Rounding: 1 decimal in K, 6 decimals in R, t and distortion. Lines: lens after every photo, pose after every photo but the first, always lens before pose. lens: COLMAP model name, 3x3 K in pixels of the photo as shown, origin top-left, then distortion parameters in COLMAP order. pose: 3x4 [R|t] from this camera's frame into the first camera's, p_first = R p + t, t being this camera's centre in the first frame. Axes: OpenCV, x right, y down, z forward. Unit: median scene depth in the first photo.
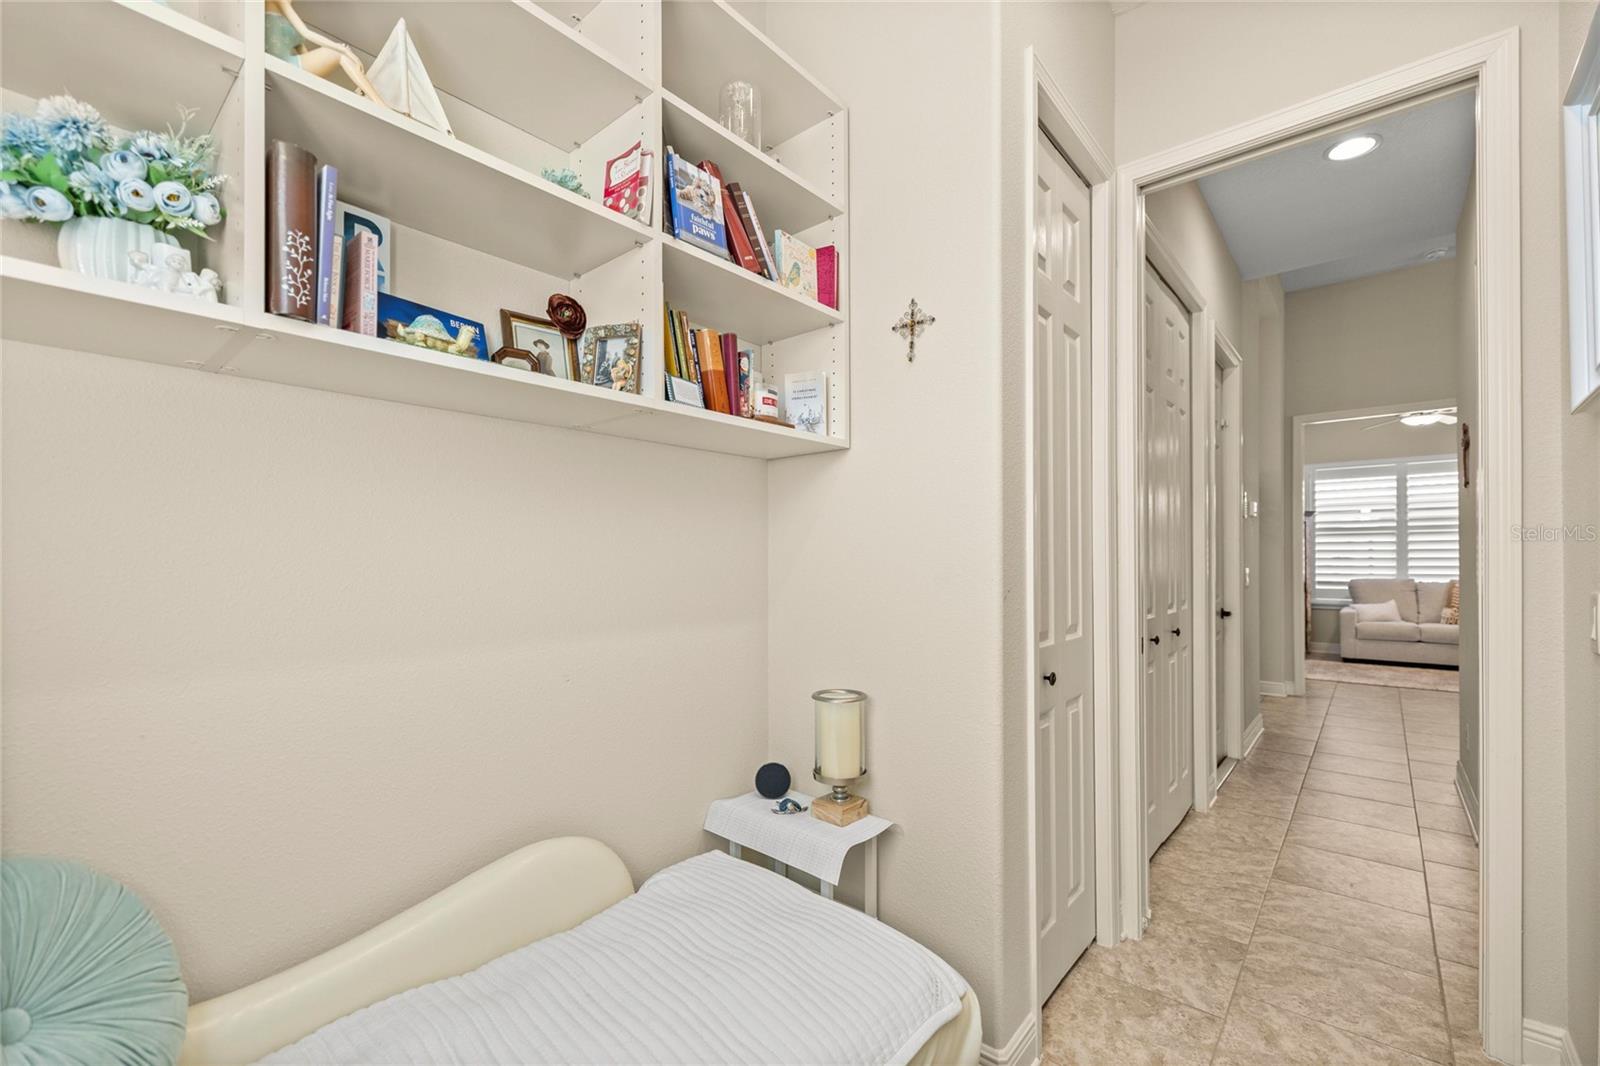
lens RADIAL K [[672.0, 0, 795.9], [0, 672.0, 540.6], [0, 0, 1]] dist [-0.001908, -0.000681]
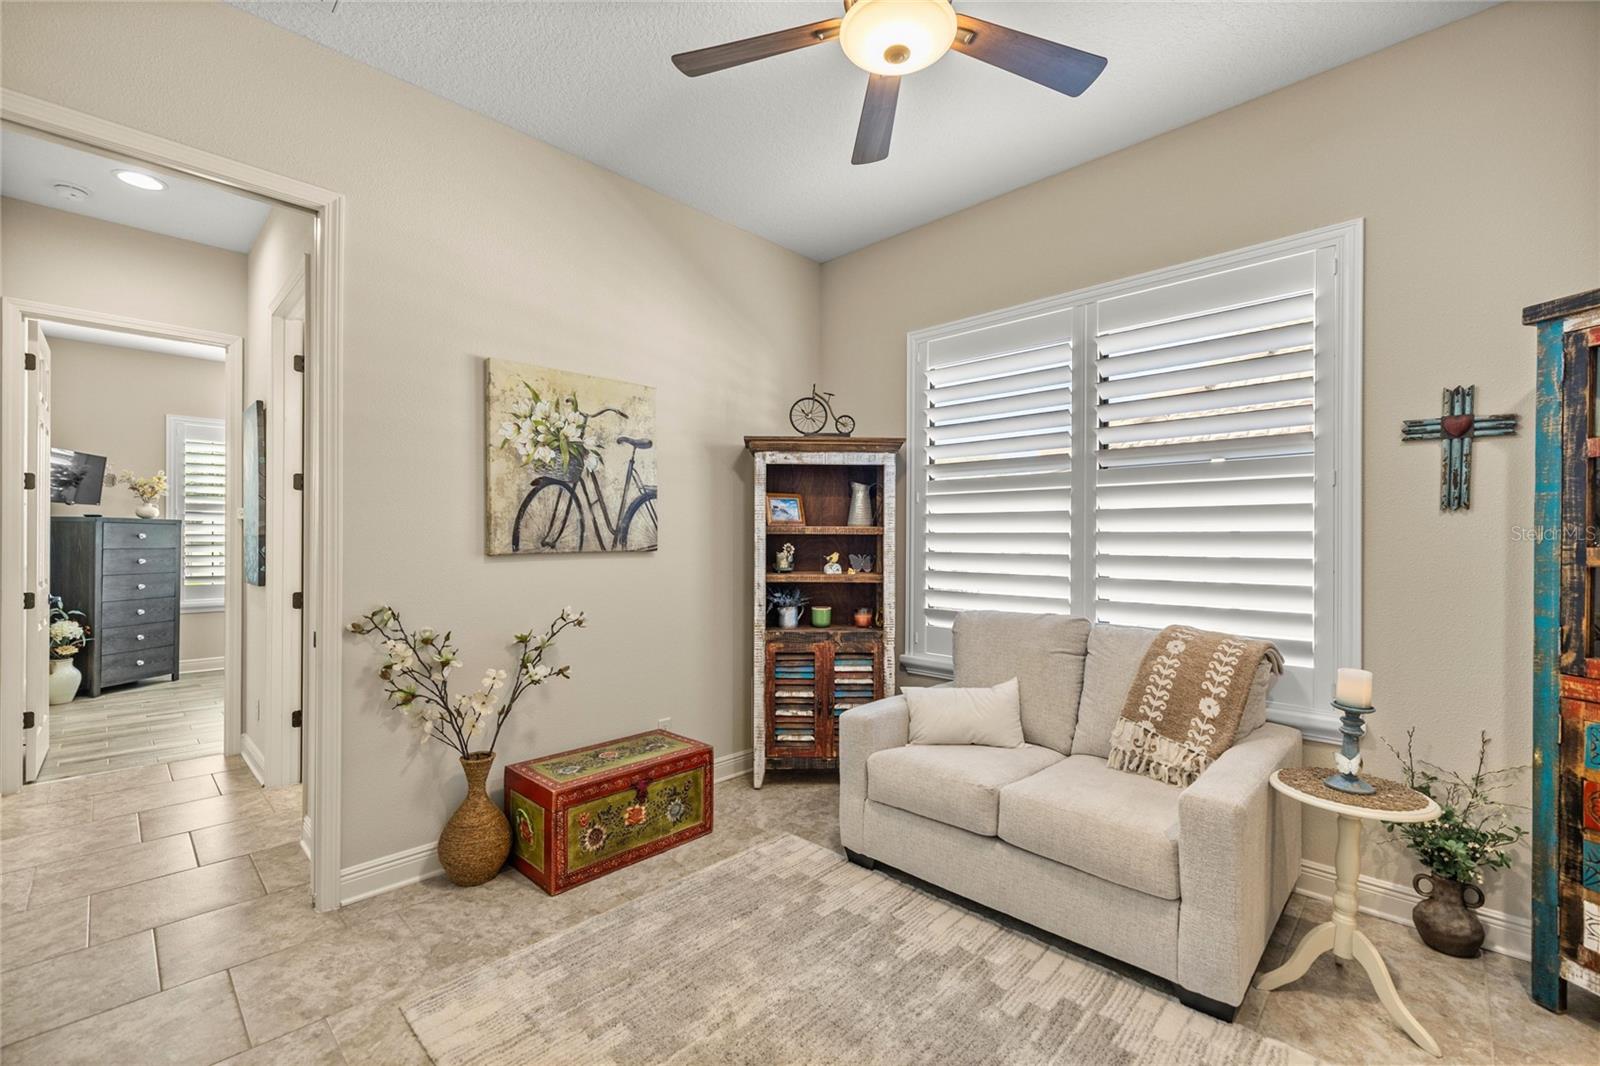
lens RADIAL K [[672.0, 0, 804.4], [0, 672.0, 537.1], [0, 0, 1]] dist [-0.001908, -0.000681]
pose [[0.998768, 0.000225, -0.049629, 0.770467], [0.000101, 0.999978, 0.006560, 0.012810], [0.049630, -0.006556, 0.998746, 0.624450]]
